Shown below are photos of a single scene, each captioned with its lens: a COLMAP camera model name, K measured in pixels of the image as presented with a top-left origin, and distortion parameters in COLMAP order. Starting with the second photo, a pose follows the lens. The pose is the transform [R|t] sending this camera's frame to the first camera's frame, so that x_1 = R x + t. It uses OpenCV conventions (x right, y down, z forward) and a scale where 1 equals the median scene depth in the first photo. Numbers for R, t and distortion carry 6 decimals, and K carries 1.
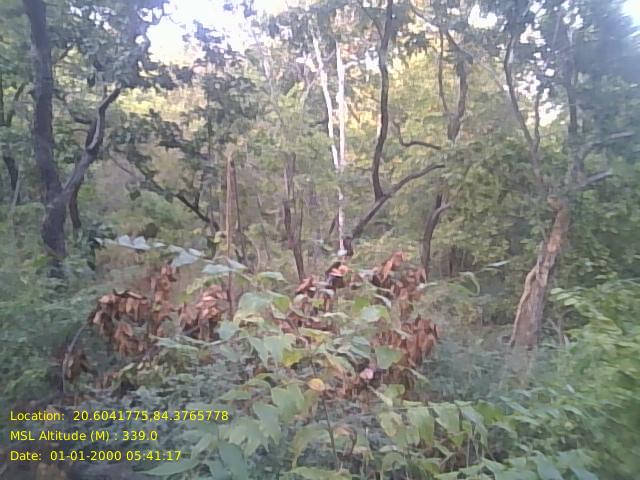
lens RADIAL K [[518.6, 0, 323.3], [0, 518.6, 241.8], [0, 0, 1]] dist [0.107847, -0.191799]
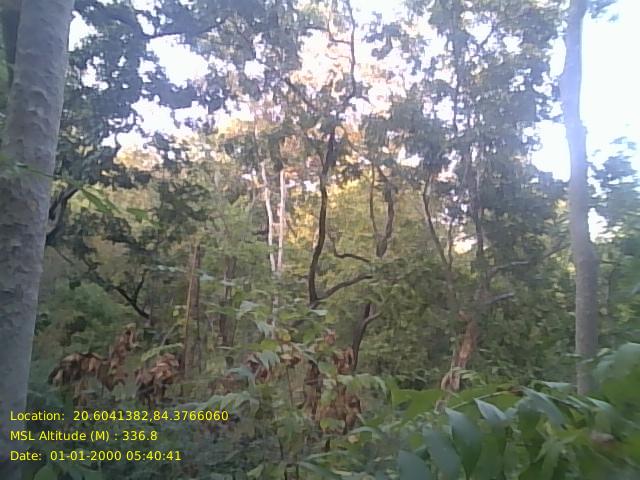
lens RADIAL K [[518.6, 0, 323.3], [0, 518.6, 241.8], [0, 0, 1]] dist [0.107847, -0.191799]
pose [[0.989103, 0.082159, 0.122172, -0.012789], [-0.053565, 0.973760, -0.221182, 0.028583], [-0.137139, 0.212228, 0.967550, -0.068148]]
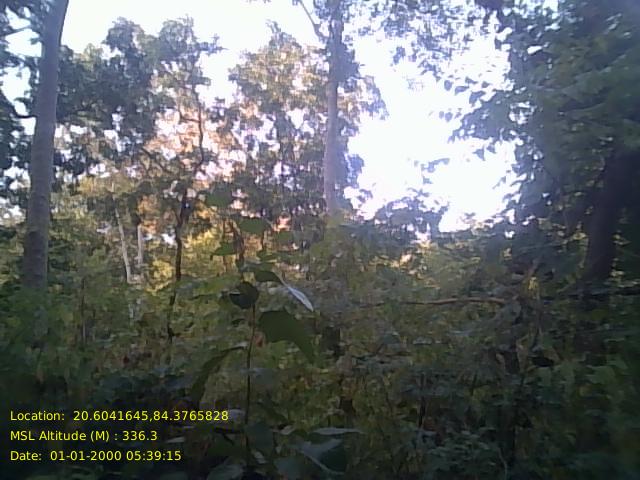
lens RADIAL K [[518.6, 0, 323.3], [0, 518.6, 241.8], [0, 0, 1]] dist [0.107847, -0.191799]
pose [[0.927733, 0.069696, 0.366680, -0.028094], [0.054027, 0.946989, -0.316690, 0.101886], [-0.369314, 0.313614, 0.874788, -0.268391]]
